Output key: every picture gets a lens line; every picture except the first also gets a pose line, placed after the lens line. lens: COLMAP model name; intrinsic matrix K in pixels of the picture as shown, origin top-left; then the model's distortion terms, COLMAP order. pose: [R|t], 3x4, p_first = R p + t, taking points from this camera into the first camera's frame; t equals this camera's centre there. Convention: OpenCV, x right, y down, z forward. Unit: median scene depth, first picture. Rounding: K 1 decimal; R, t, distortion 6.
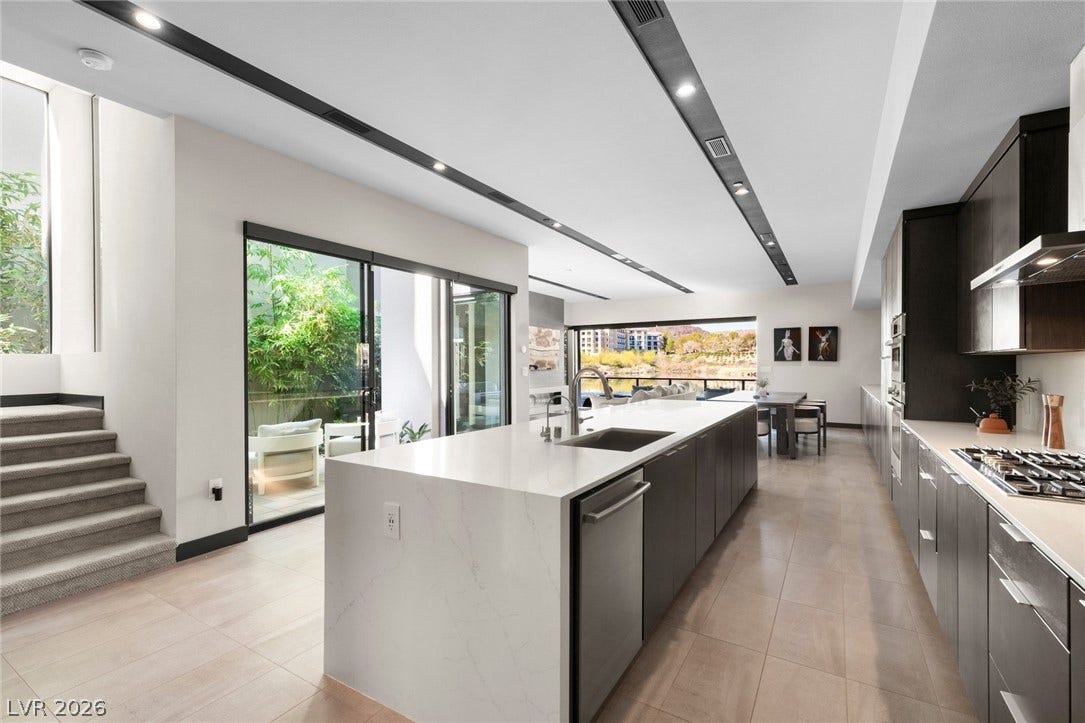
lens RADIAL K [[499.4, 0, 542.5], [0, 499.4, 361.5], [0, 0, 1]] dist [-0.008389, -0.000480]
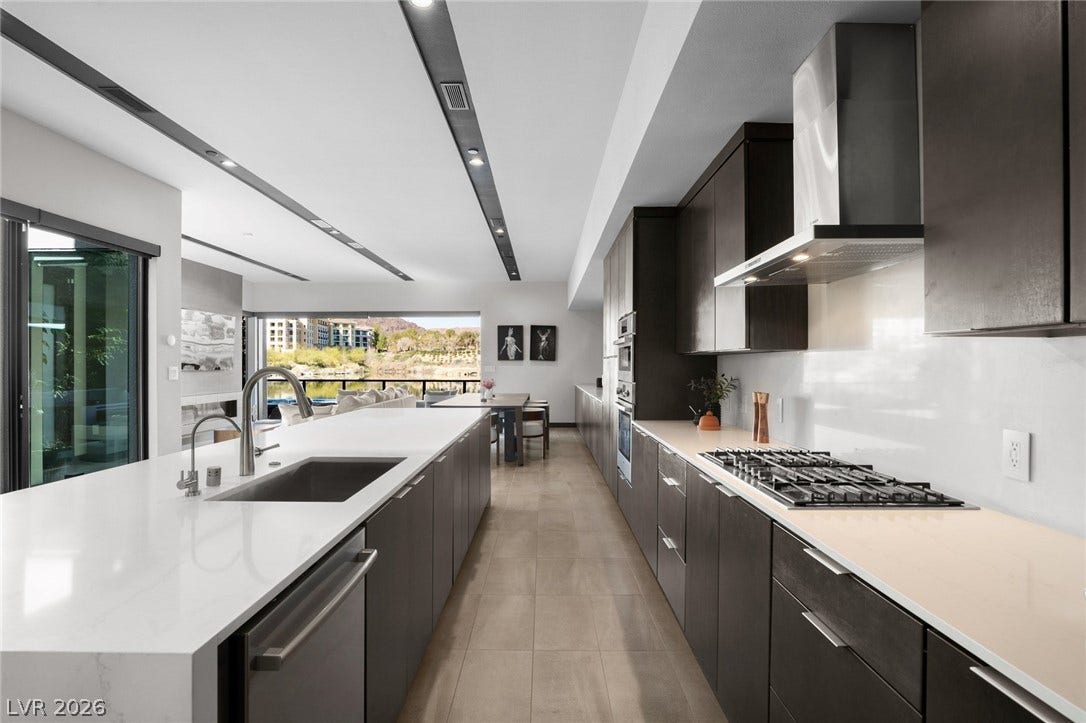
lens RADIAL K [[557.6, 0, 557.8], [0, 557.6, 362.7], [0, 0, 1]] dist [-0.022327, 0.000570]
pose [[0.848850, 0.003955, 0.528619, 0.013541], [-0.006037, 0.999979, 0.002213, 0.001303], [-0.528600, -0.005070, 0.848856, 0.102885]]
